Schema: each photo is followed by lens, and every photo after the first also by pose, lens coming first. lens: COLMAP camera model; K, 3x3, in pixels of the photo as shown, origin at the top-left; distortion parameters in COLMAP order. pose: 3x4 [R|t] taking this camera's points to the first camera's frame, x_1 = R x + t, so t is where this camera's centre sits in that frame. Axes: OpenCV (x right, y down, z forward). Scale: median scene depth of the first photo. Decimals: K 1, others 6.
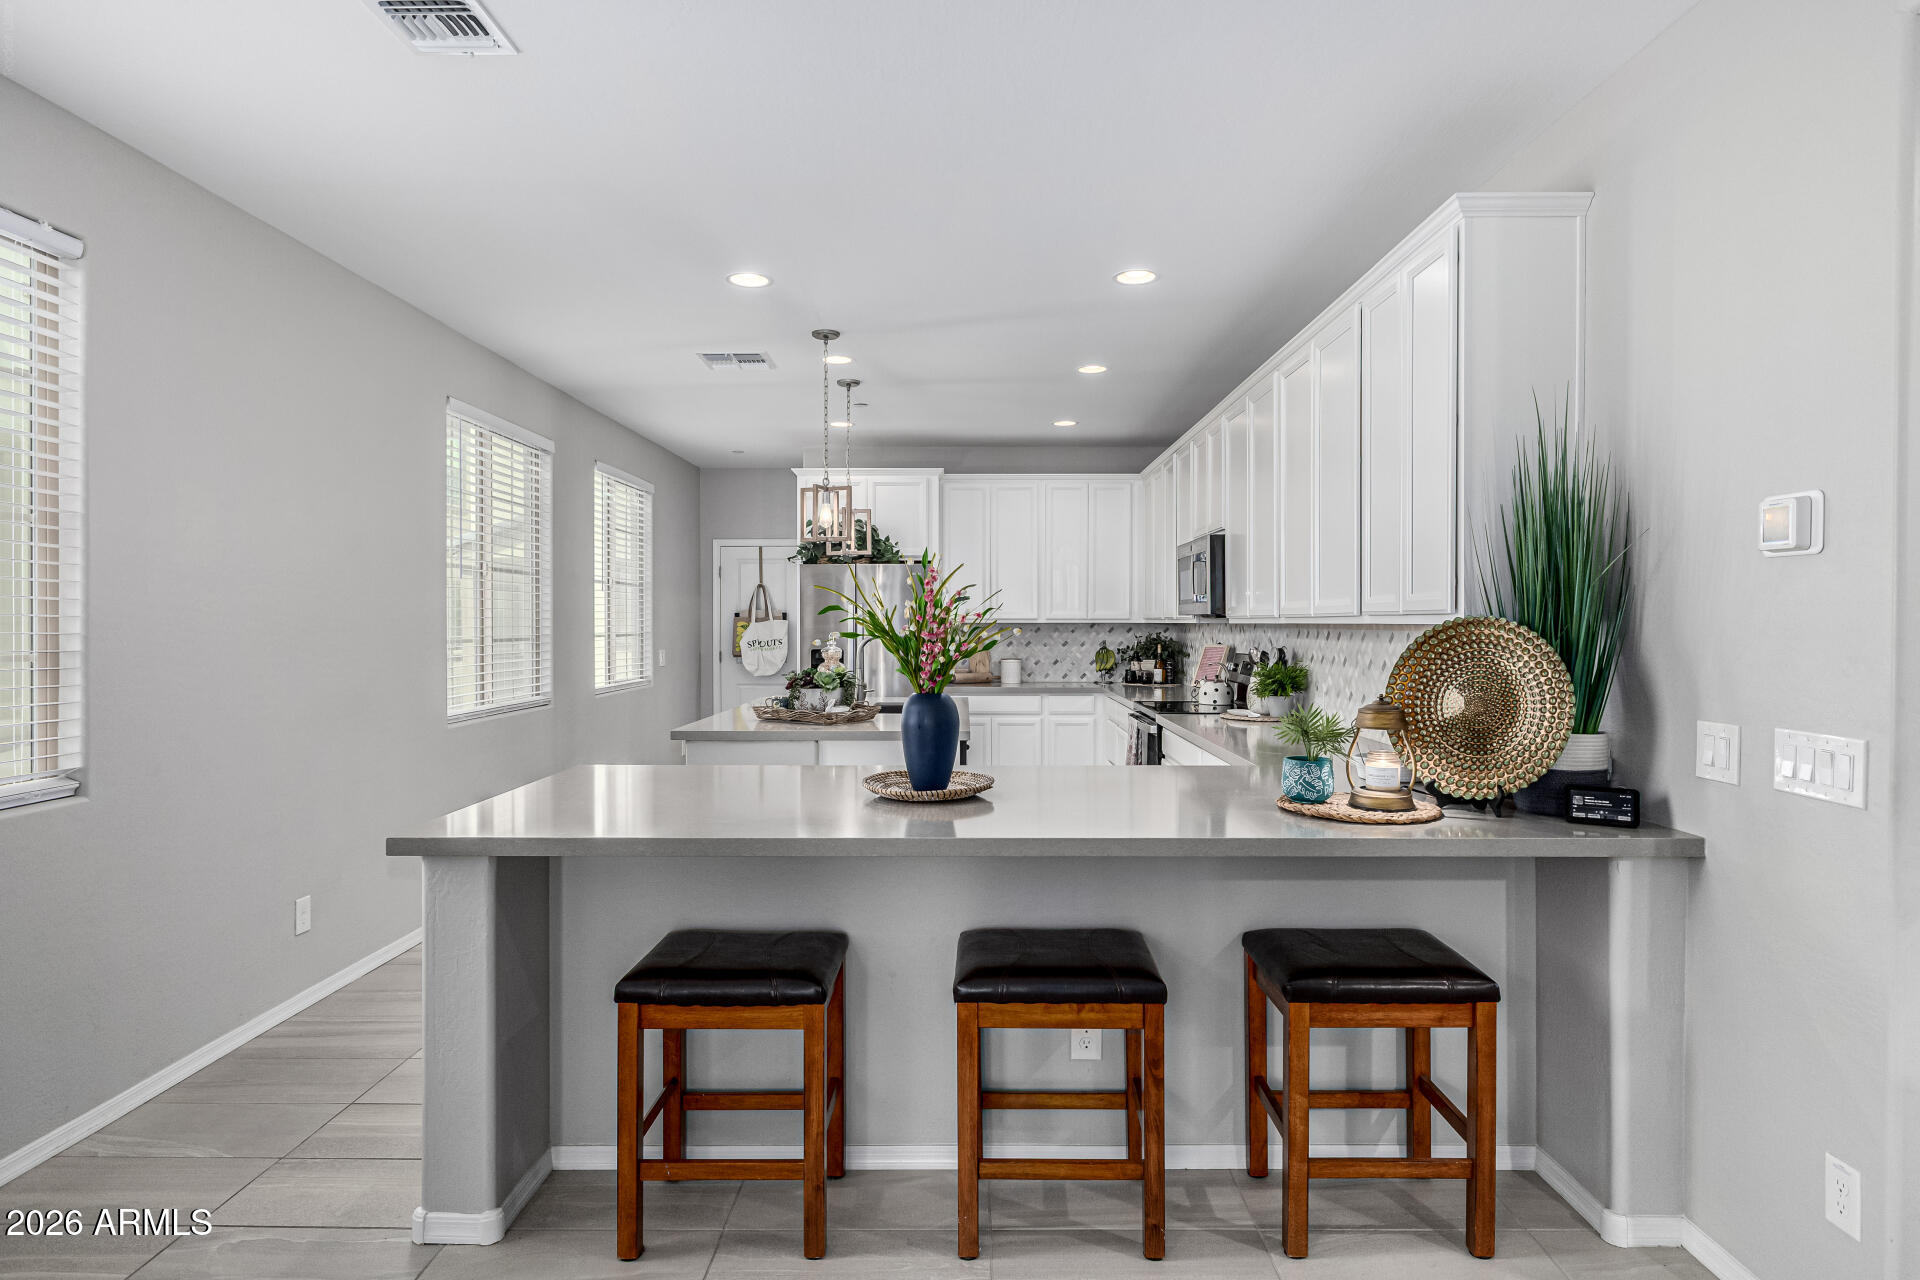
lens RADIAL K [[1067.8, 0, 962.5], [0, 1067.8, 625.2], [0, 0, 1]] dist [-0.000994, 0.002011]
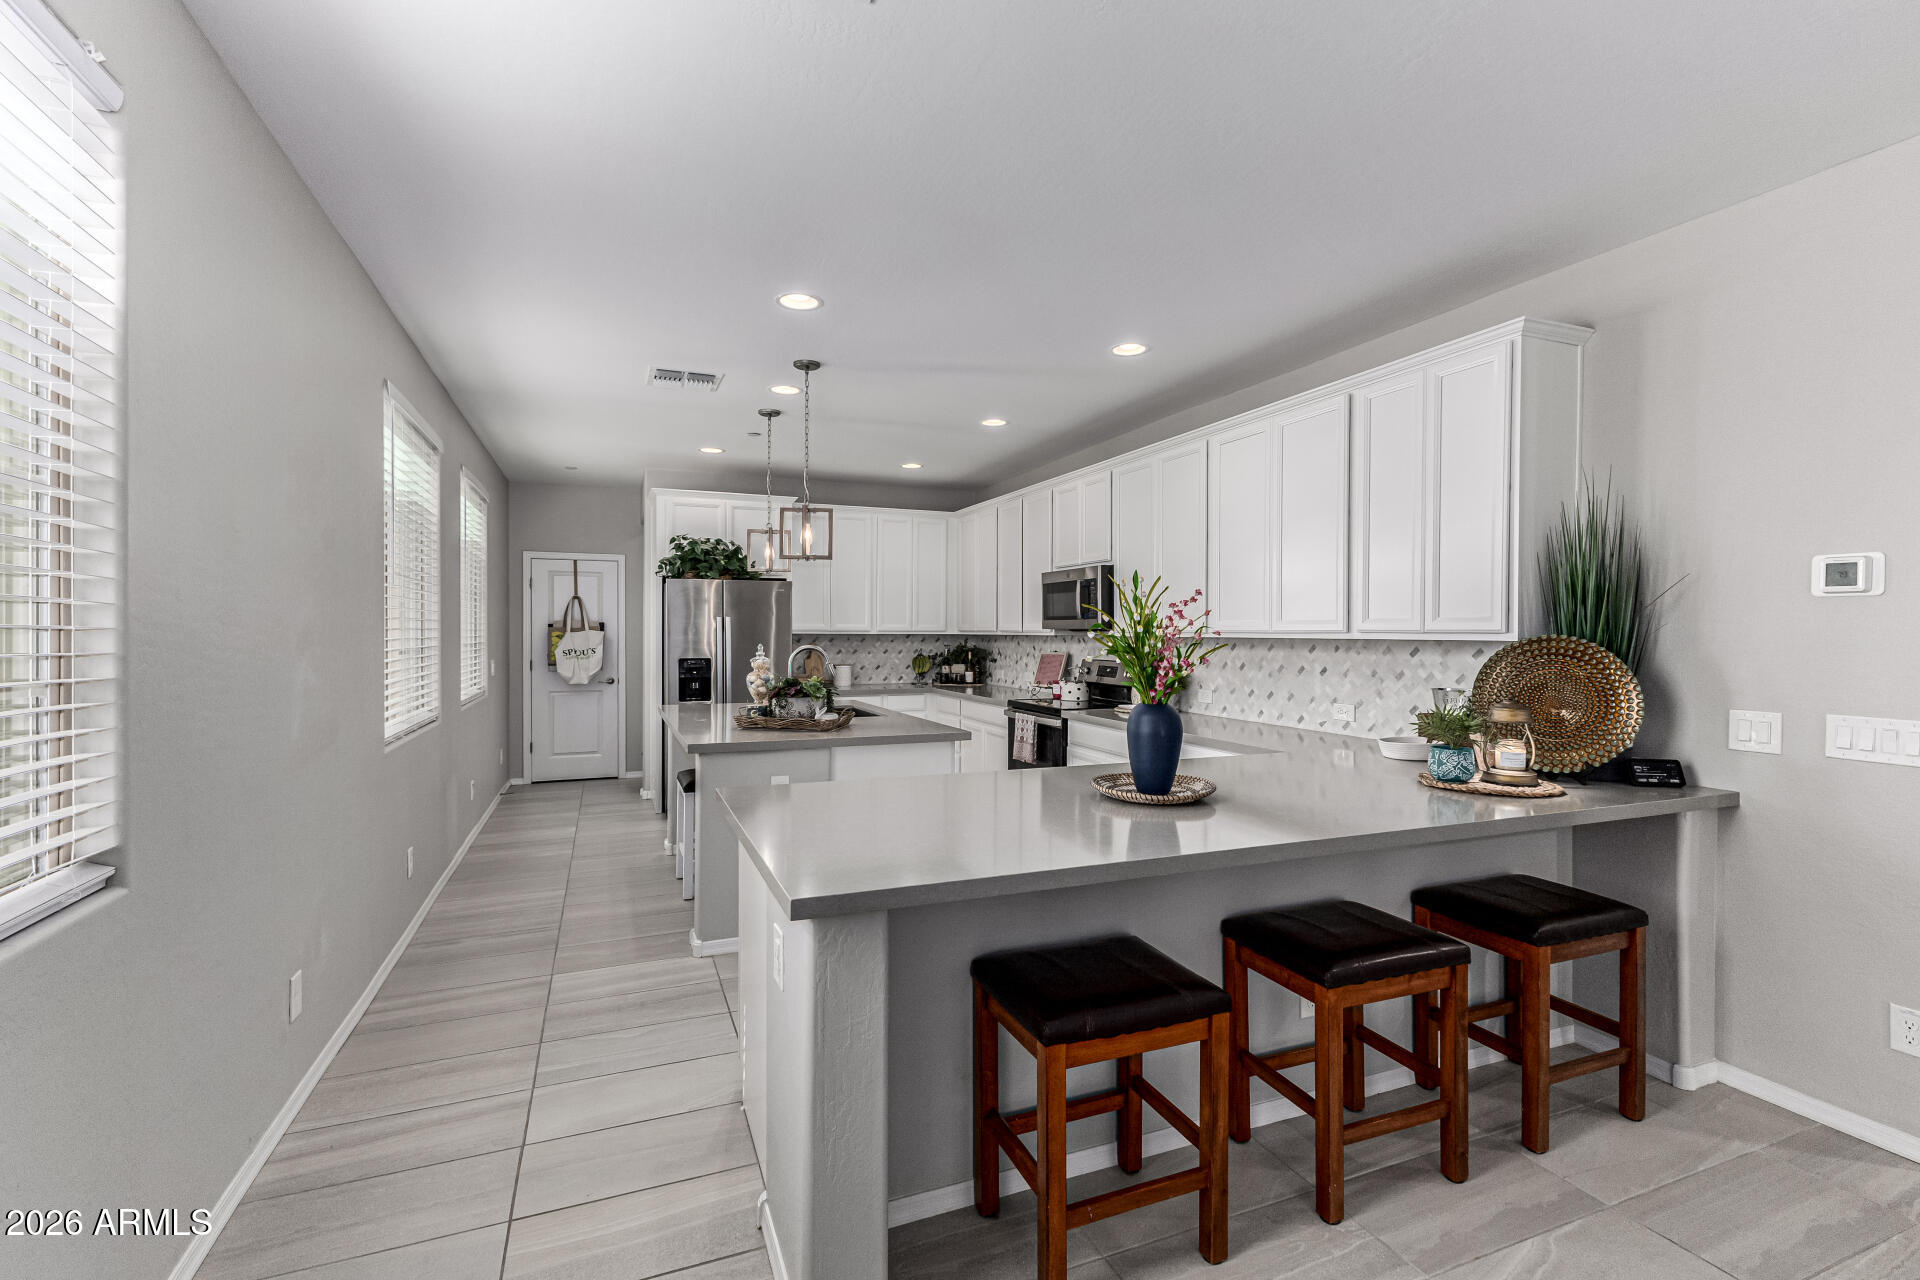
lens RADIAL K [[845.0, 0, 968.7], [0, 845.0, 637.9], [0, 0, 1]] dist [0.008850, 0.000188]
pose [[0.919477, 0.001127, 0.393142, -0.297077], [-0.003018, 0.999987, 0.004192, -0.003492], [-0.393132, -0.005041, 0.919468, 0.152678]]
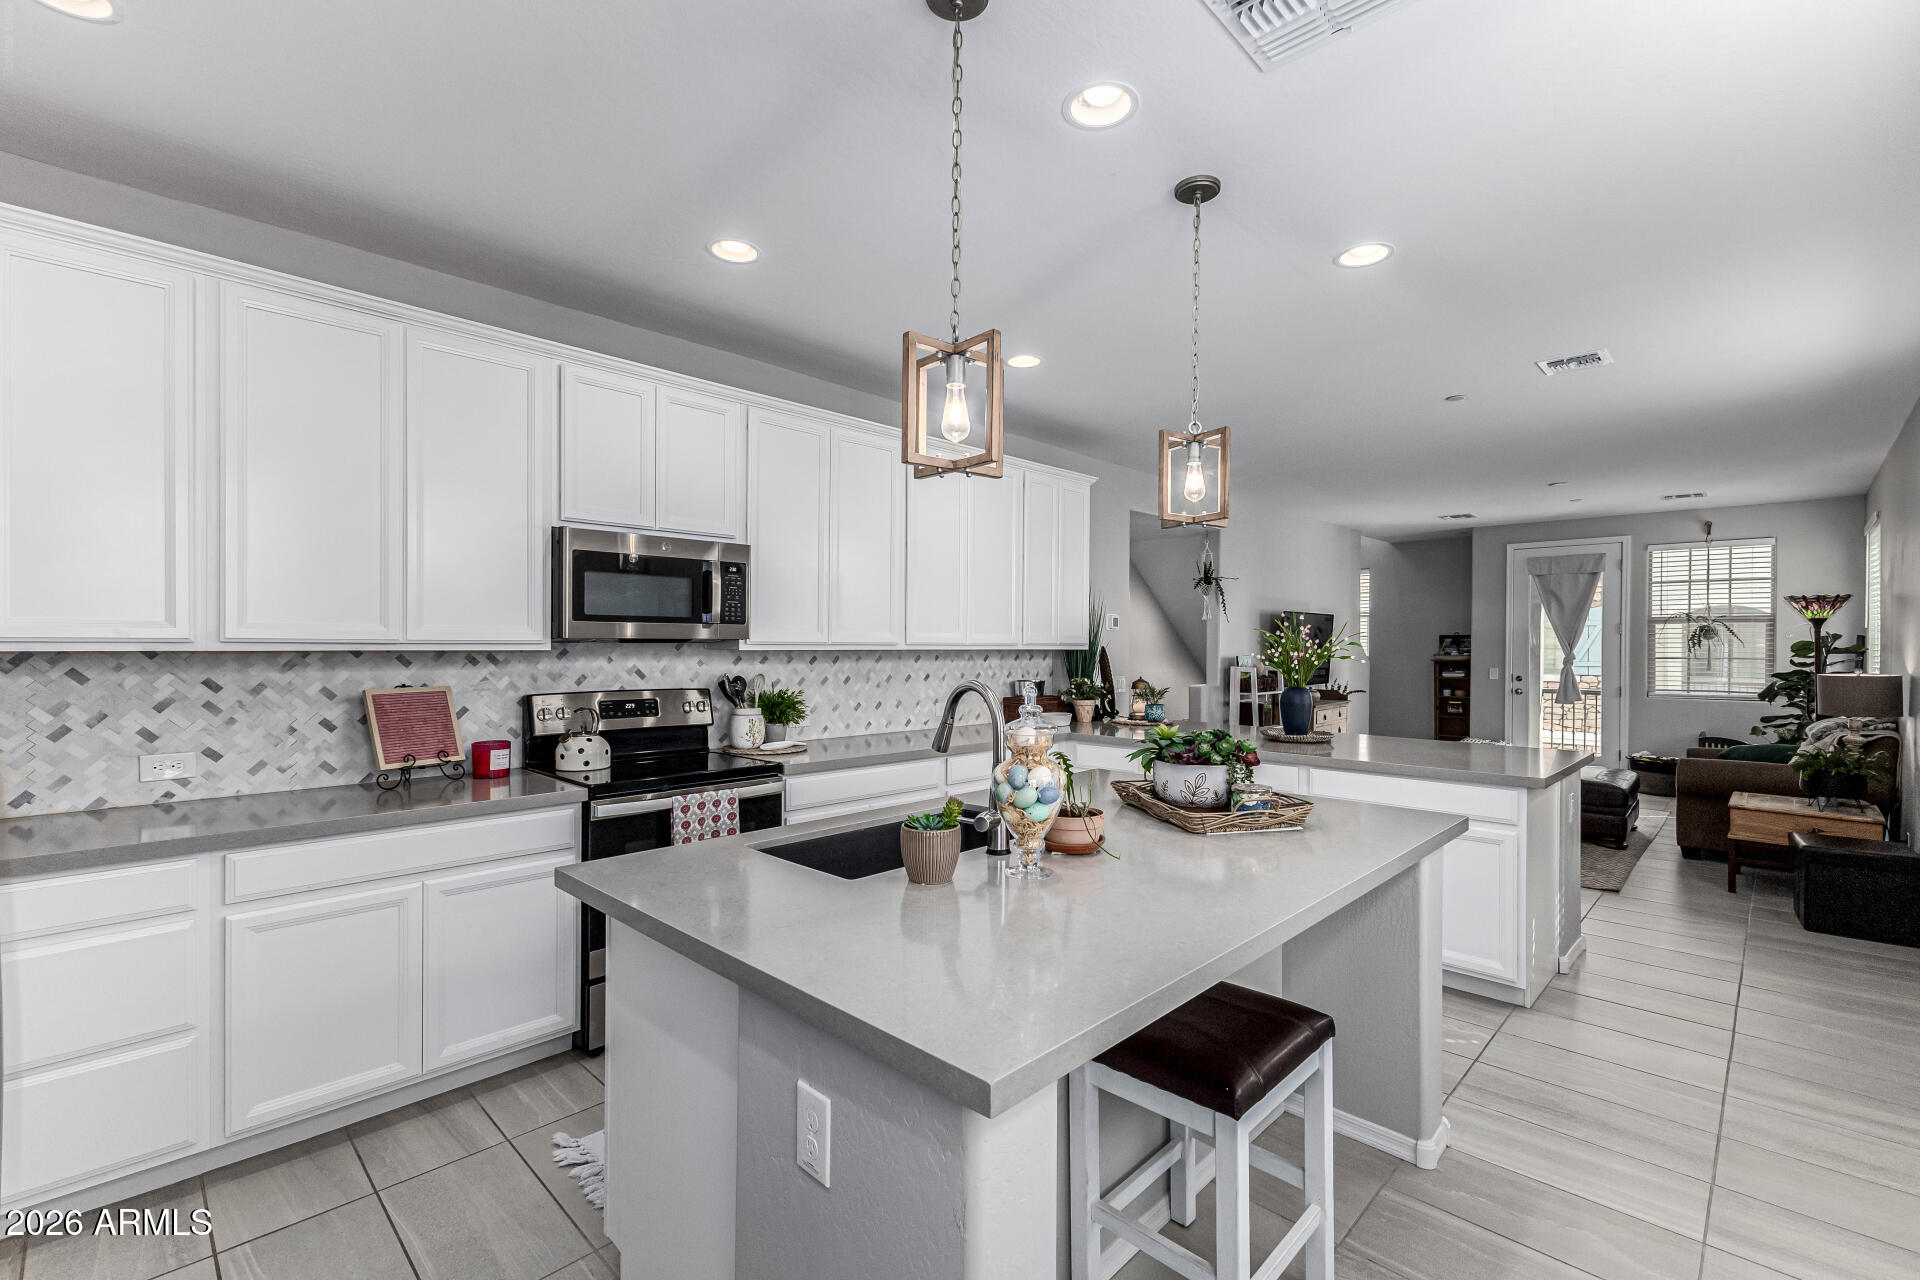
lens RADIAL K [[845.0, 0, 974.5], [0, 845.0, 650.0], [0, 0, 1]] dist [0.008850, 0.000188]
pose [[-0.729902, -0.007418, 0.683512, -0.348151], [-0.001313, 0.999954, 0.009450, -0.008338], [-0.683551, 0.006000, -0.729878, 1.249752]]
